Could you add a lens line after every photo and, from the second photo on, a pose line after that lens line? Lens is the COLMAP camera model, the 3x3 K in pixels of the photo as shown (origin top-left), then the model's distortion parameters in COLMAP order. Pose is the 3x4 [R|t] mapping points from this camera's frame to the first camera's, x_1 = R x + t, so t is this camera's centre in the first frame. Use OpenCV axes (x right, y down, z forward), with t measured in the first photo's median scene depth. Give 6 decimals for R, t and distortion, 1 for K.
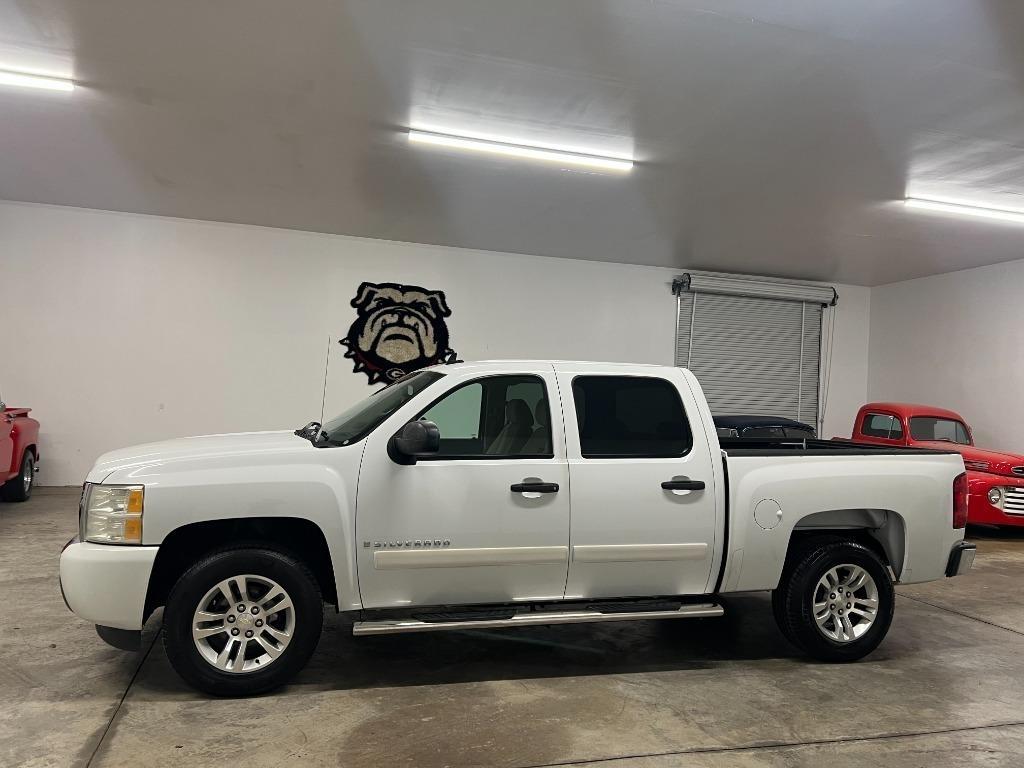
lens RADIAL K [[763.2, 0, 505.5], [0, 763.2, 386.1], [0, 0, 1]] dist [0.063801, -0.071573]
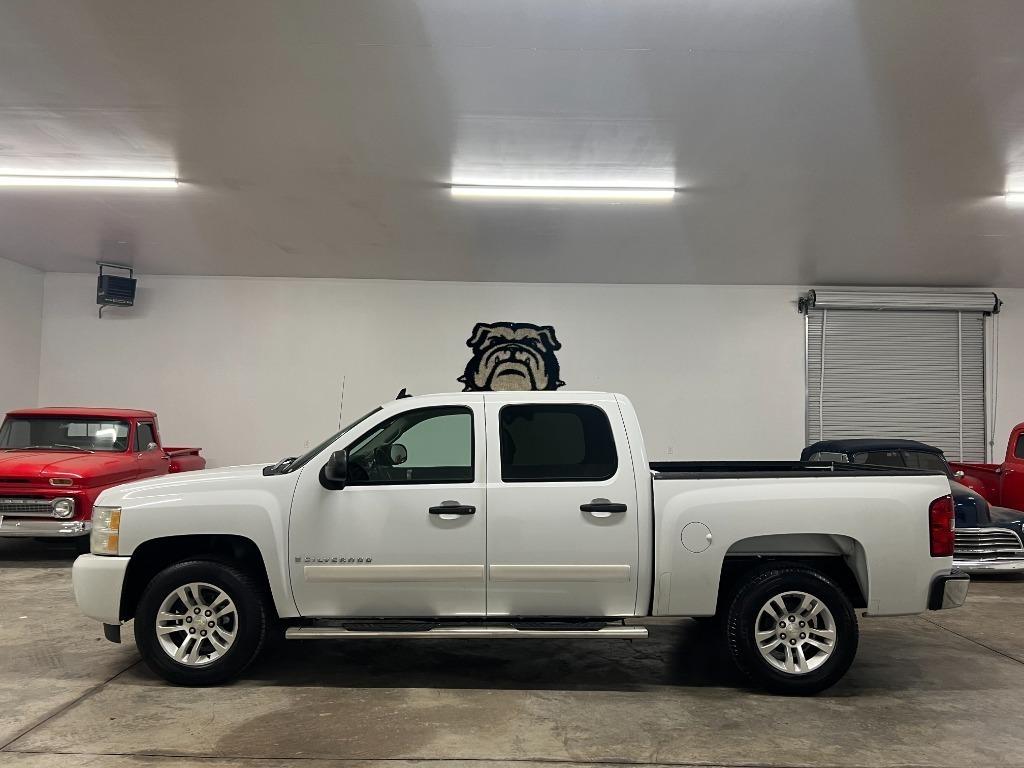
lens RADIAL K [[759.2, 0, 509.2], [0, 759.2, 383.0], [0, 0, 1]] dist [0.069831, -0.079634]
pose [[0.962138, -0.044660, -0.268881, 0.140741], [0.032373, 0.998226, -0.049961, 0.003164], [0.270635, 0.039365, 0.961877, -0.009276]]
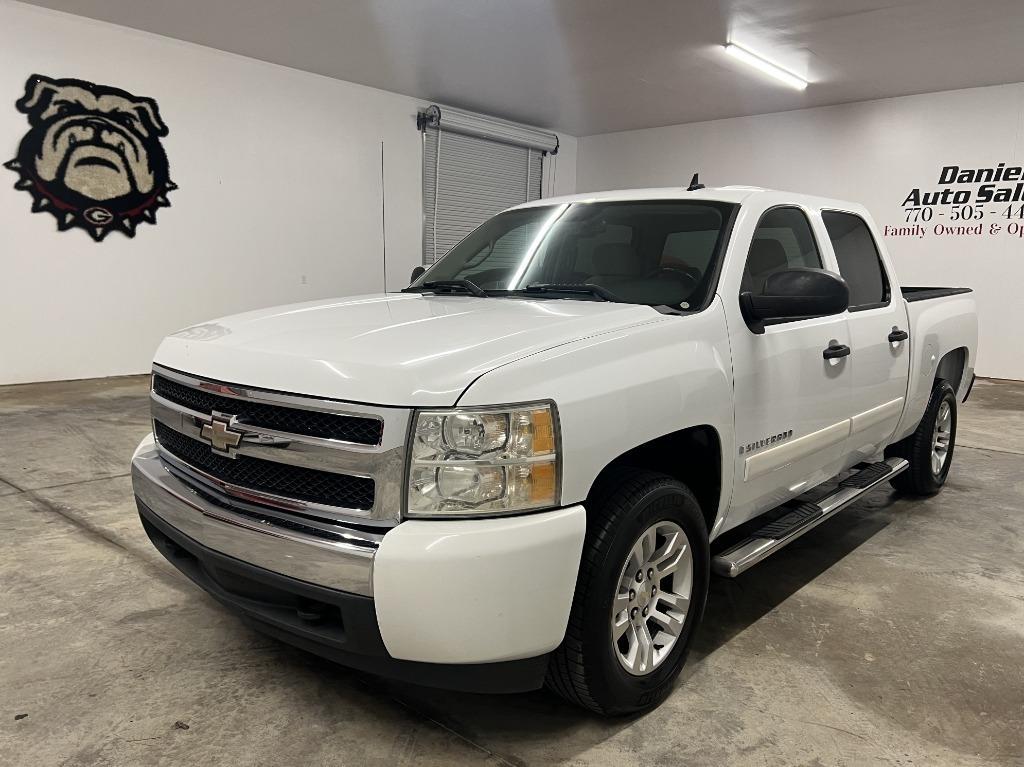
lens RADIAL K [[781.2, 0, 508.5], [0, 781.2, 385.7], [0, 0, 1]] dist [0.065213, -0.075243]
pose [[0.841626, -0.100182, 0.530688, -0.231192], [0.002037, 0.983226, 0.182381, 0.006059], [-0.540057, -0.152415, 0.827713, 0.168877]]
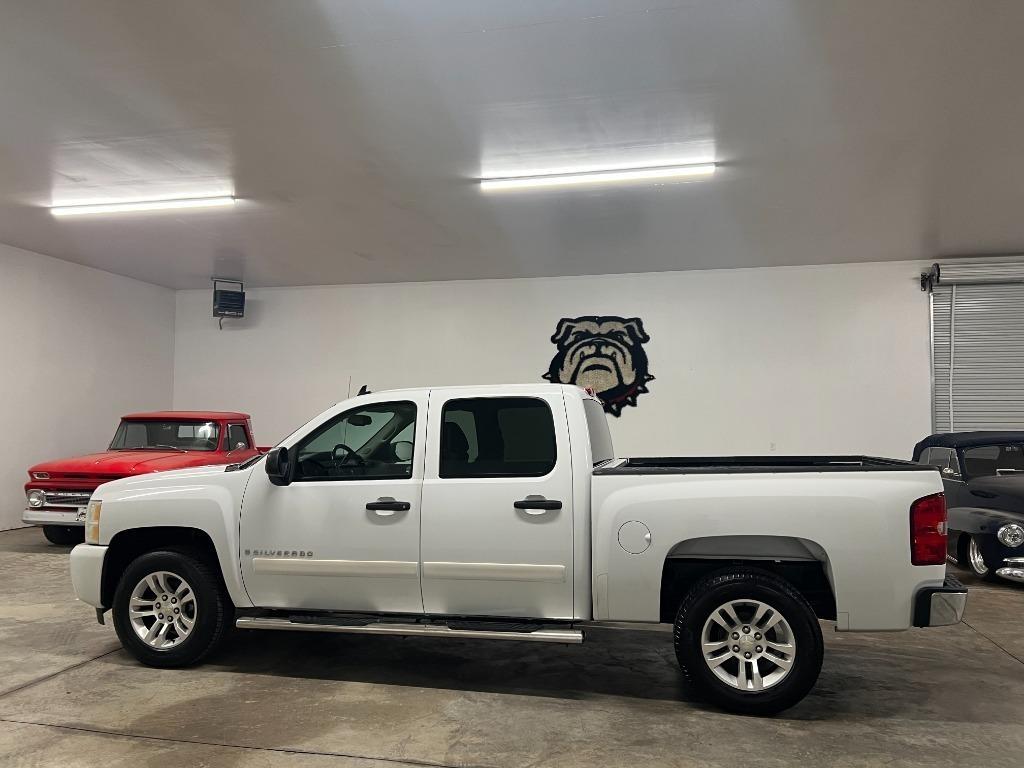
lens RADIAL K [[763.2, 0, 505.5], [0, 763.2, 386.1], [0, 0, 1]] dist [0.063801, -0.071573]
pose [[0.878072, -0.066305, -0.473913, 0.240133], [0.046646, 0.997497, -0.053134, 0.009832], [0.476250, 0.024549, 0.878967, 0.041060]]
